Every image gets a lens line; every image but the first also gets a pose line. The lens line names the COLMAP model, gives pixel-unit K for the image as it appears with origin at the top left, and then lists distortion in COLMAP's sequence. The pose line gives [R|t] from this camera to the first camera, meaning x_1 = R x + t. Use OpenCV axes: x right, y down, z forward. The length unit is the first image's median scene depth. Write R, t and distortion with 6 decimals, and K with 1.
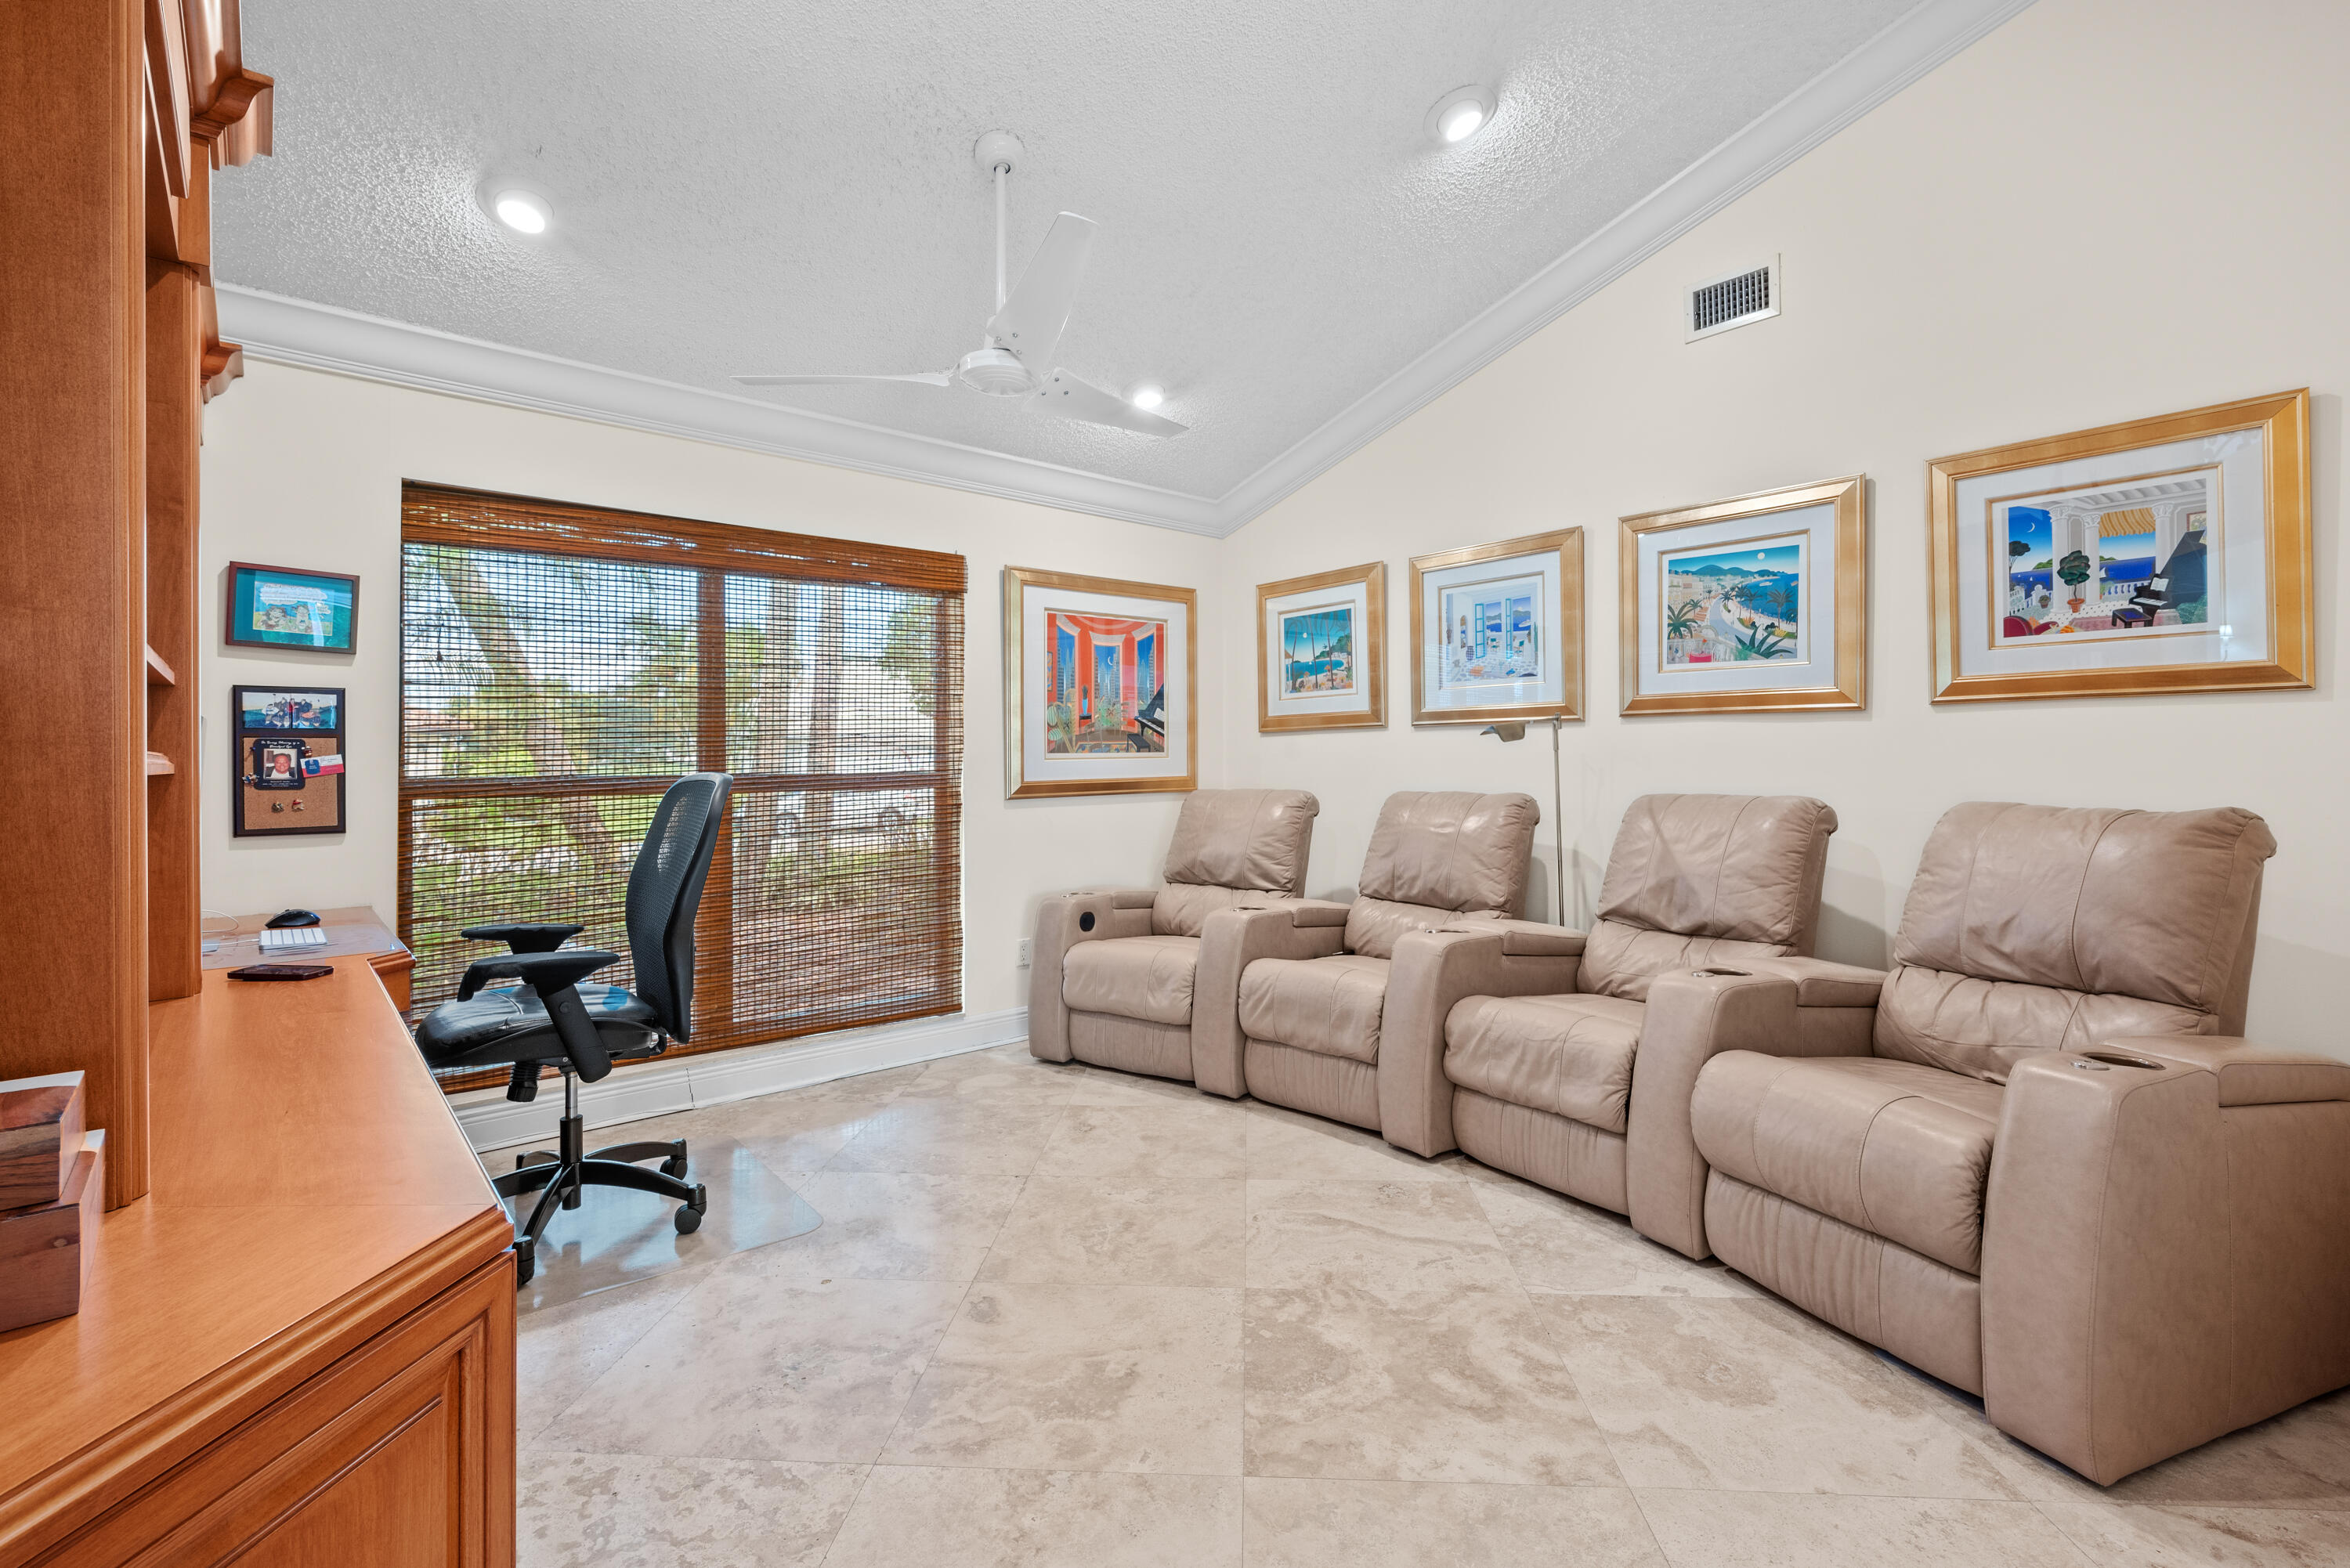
lens RADIAL K [[1030.5, 0, 1180.0], [0, 1030.5, 770.3], [0, 0, 1]] dist [0.002412, -0.000089]
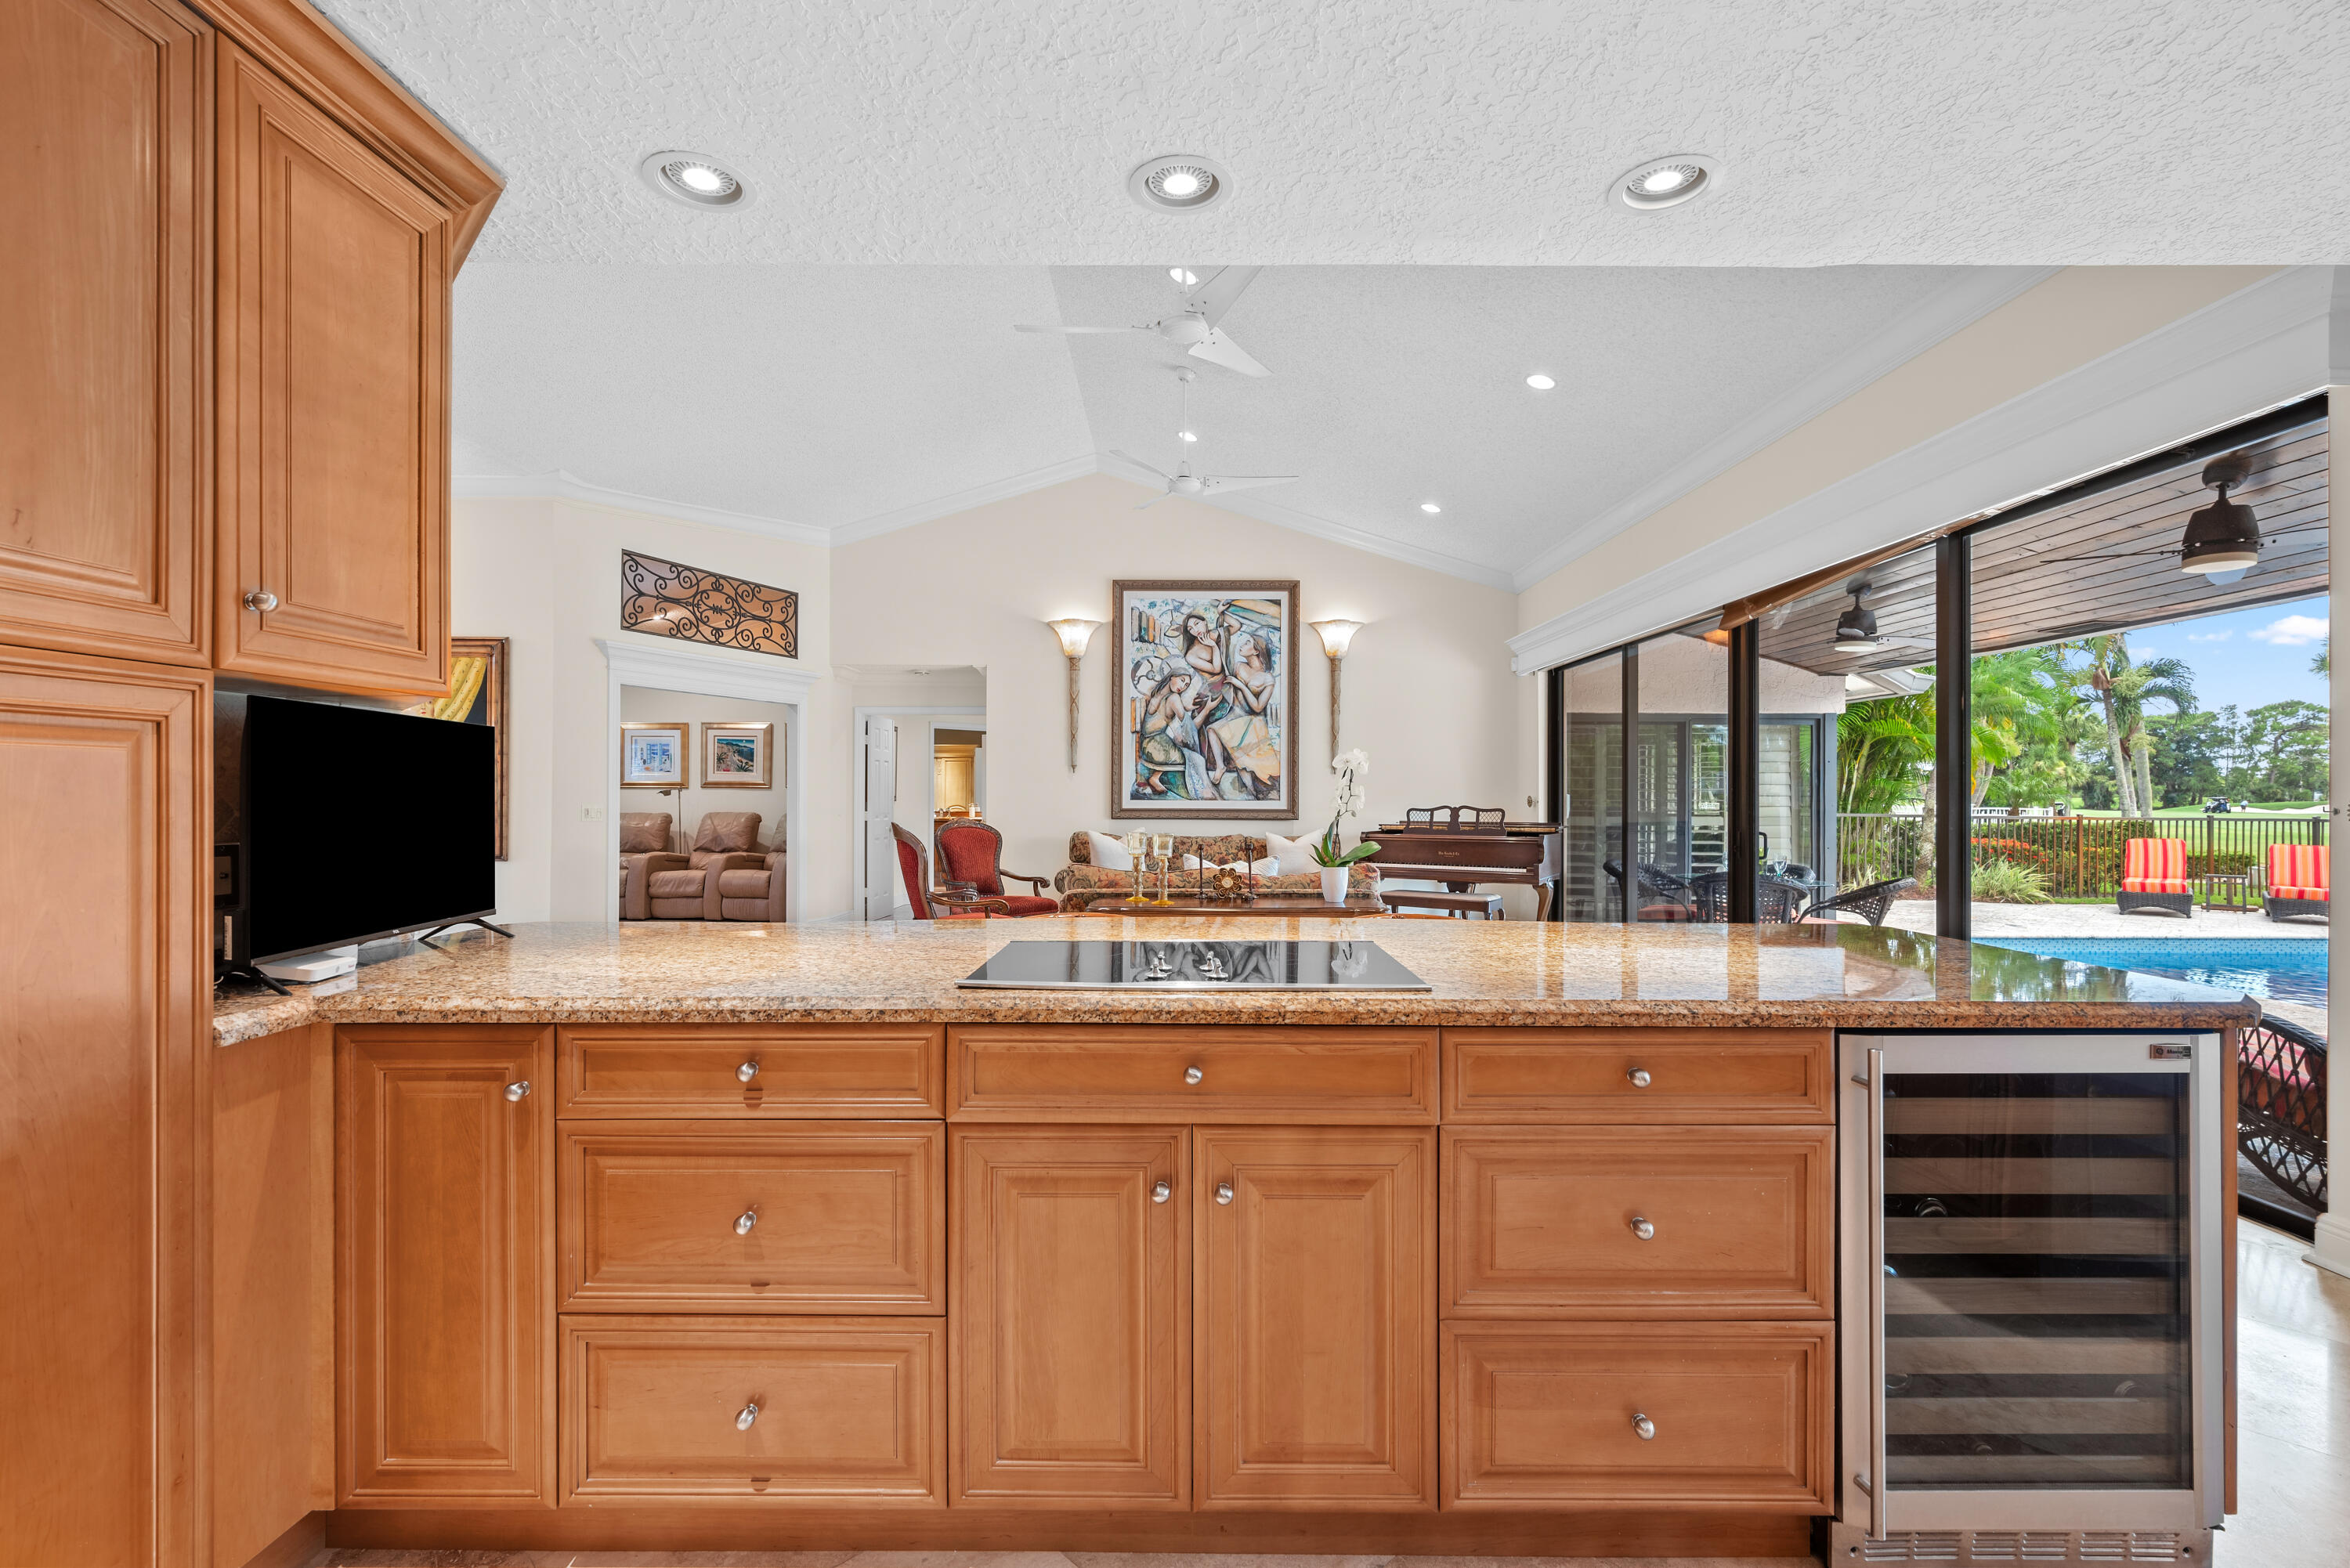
lens RADIAL K [[1030.5, 0, 1178.3], [0, 1030.5, 792.9], [0, 0, 1]] dist [0.002412, -0.000089]
pose [[0.664406, 0.009343, 0.747313, -1.007852], [-0.001430, 0.999936, -0.011230, -0.002714], [-0.747370, 0.006392, 0.664377, -2.295130]]
